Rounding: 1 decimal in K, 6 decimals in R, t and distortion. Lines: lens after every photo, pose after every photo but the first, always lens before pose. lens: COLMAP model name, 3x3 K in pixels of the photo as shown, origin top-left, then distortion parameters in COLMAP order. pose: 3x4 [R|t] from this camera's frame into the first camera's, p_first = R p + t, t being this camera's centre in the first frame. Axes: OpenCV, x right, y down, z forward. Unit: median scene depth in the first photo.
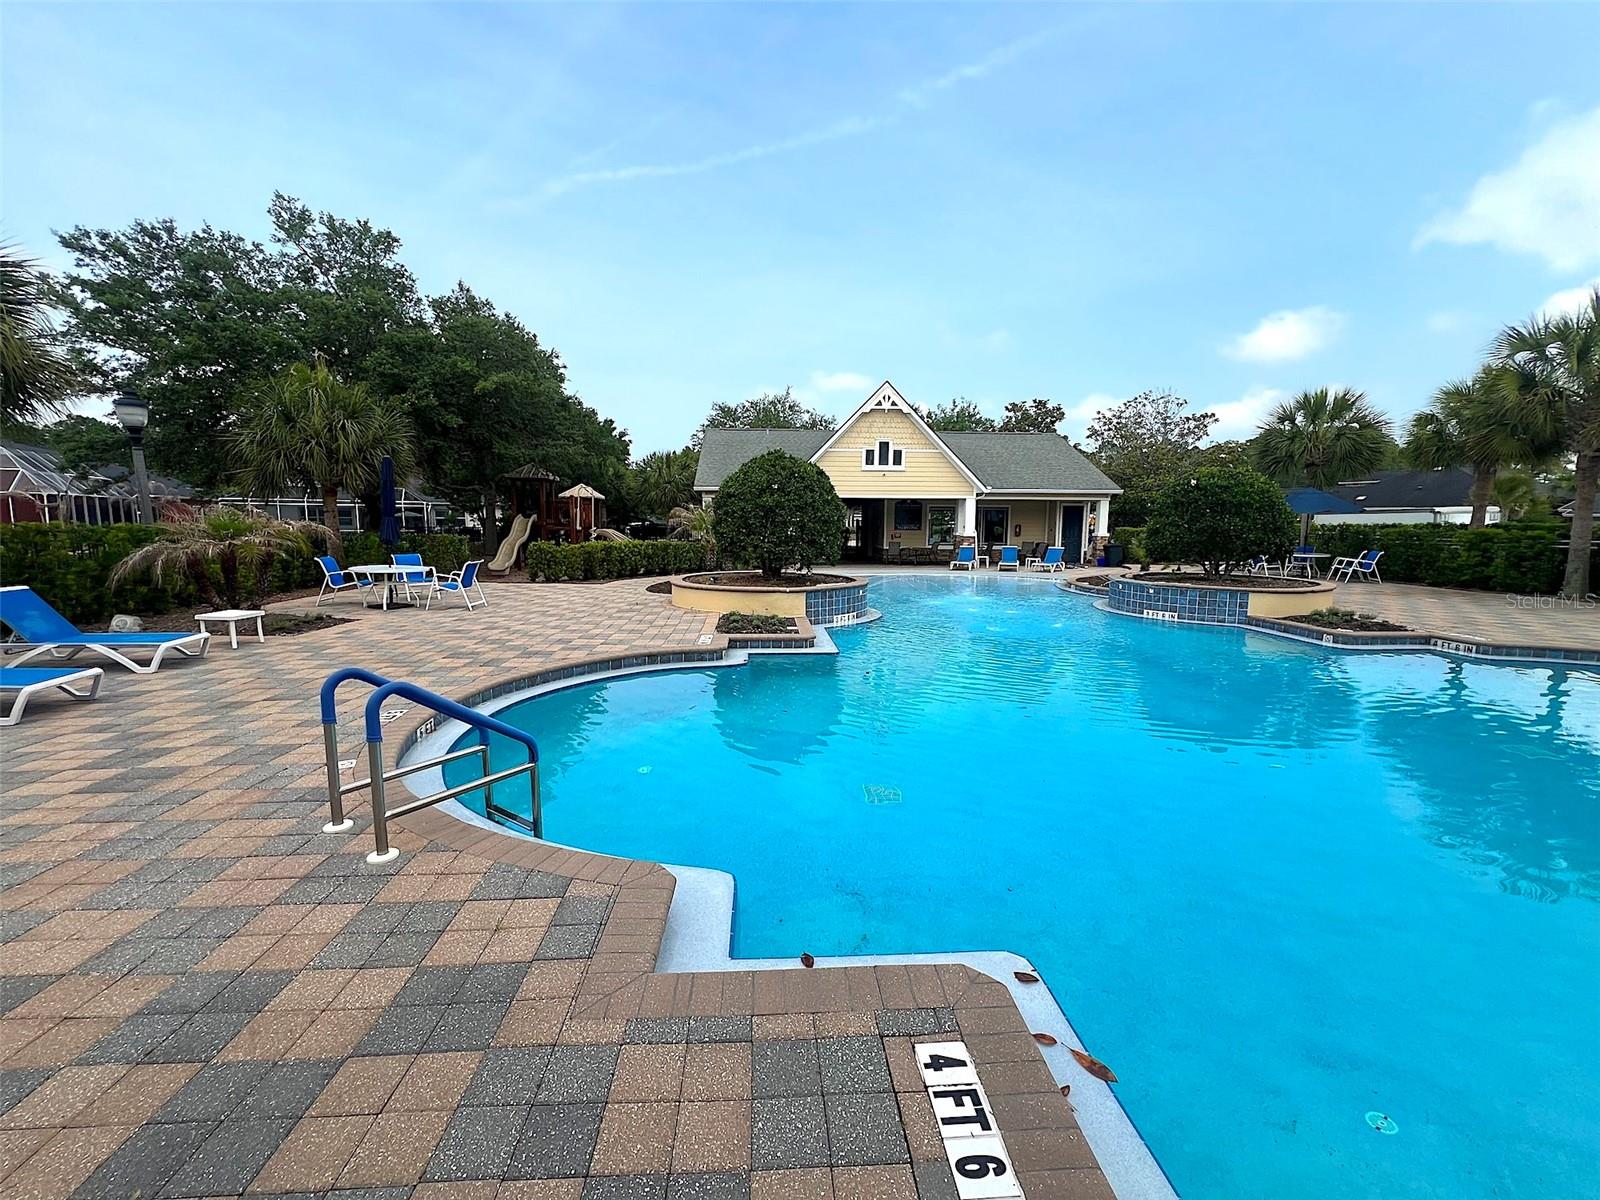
lens RADIAL K [[650.9, 0, 800.0], [0, 650.9, 600.0], [0, 0, 1]] dist [-0.031062, -0.000068]
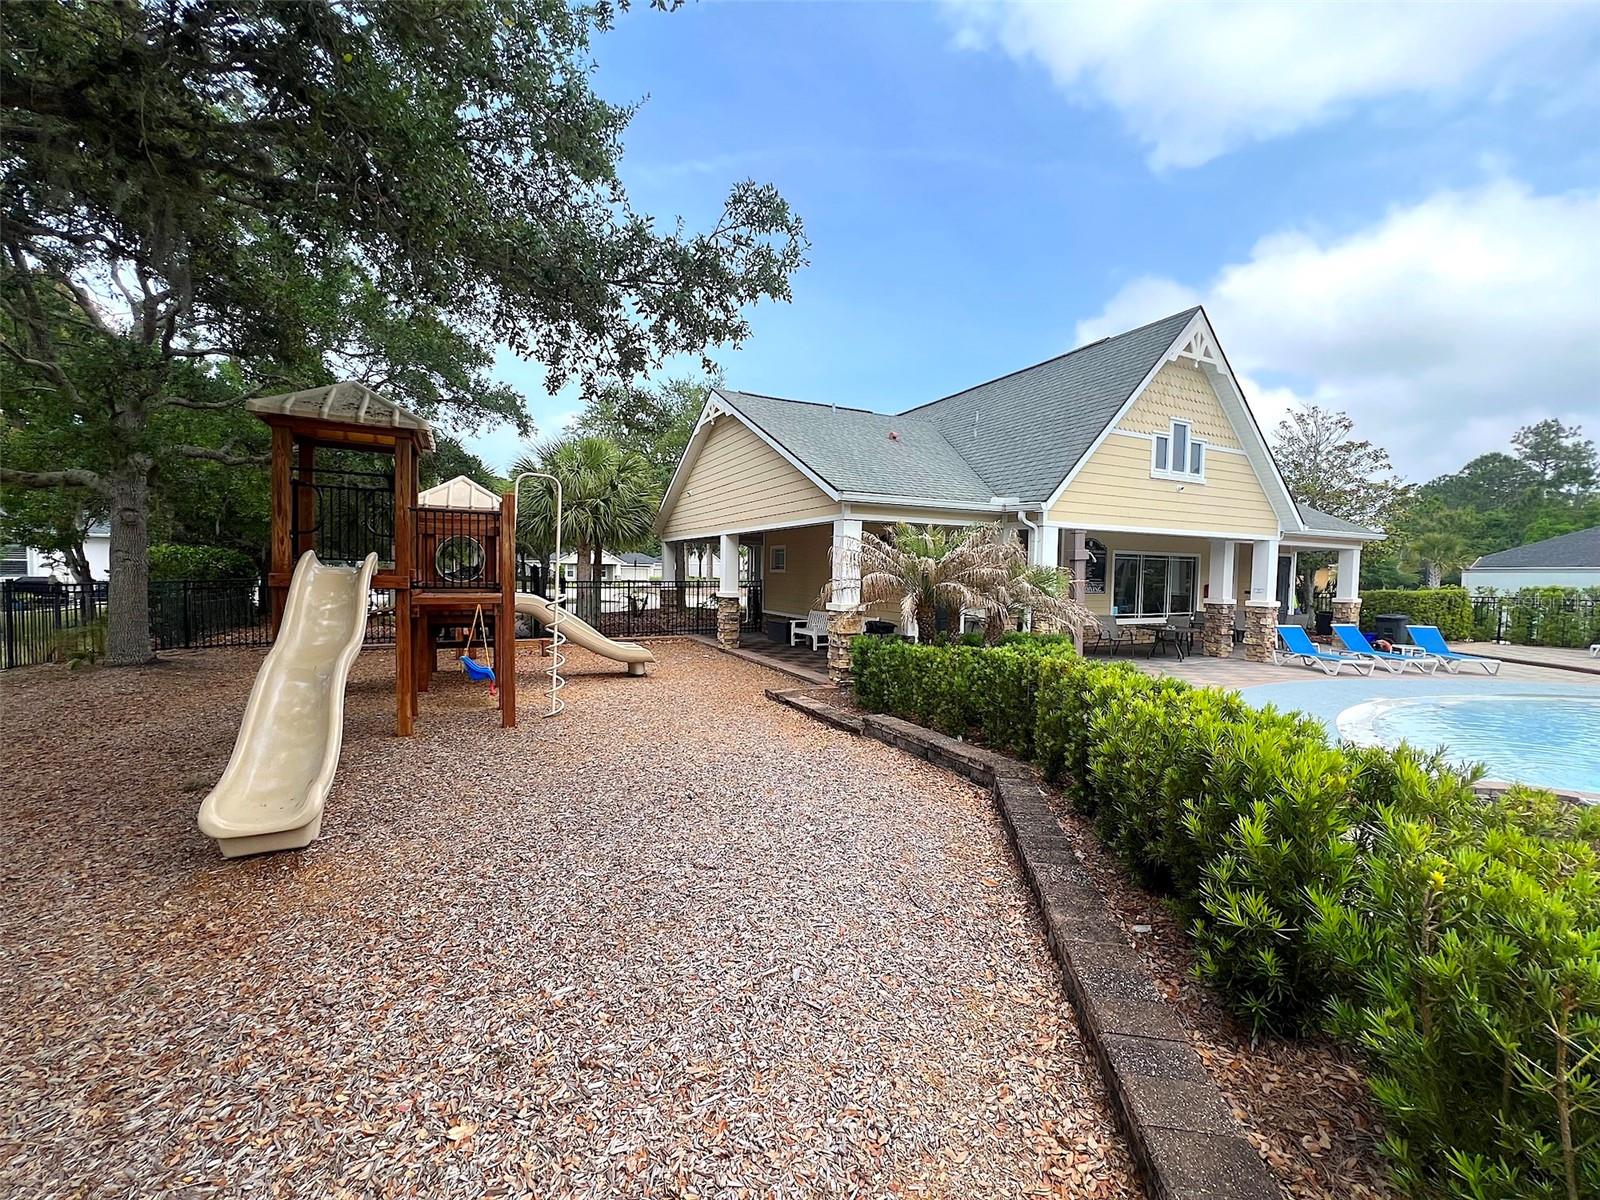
lens RADIAL K [[650.9, 0, 800.0], [0, 650.9, 600.0], [0, 0, 1]] dist [-0.031062, -0.000068]
pose [[0.914351, -0.006574, 0.404870, -0.345307], [0.038124, 0.996824, -0.069913, -0.083664], [-0.403124, 0.079360, 0.911698, 0.670640]]
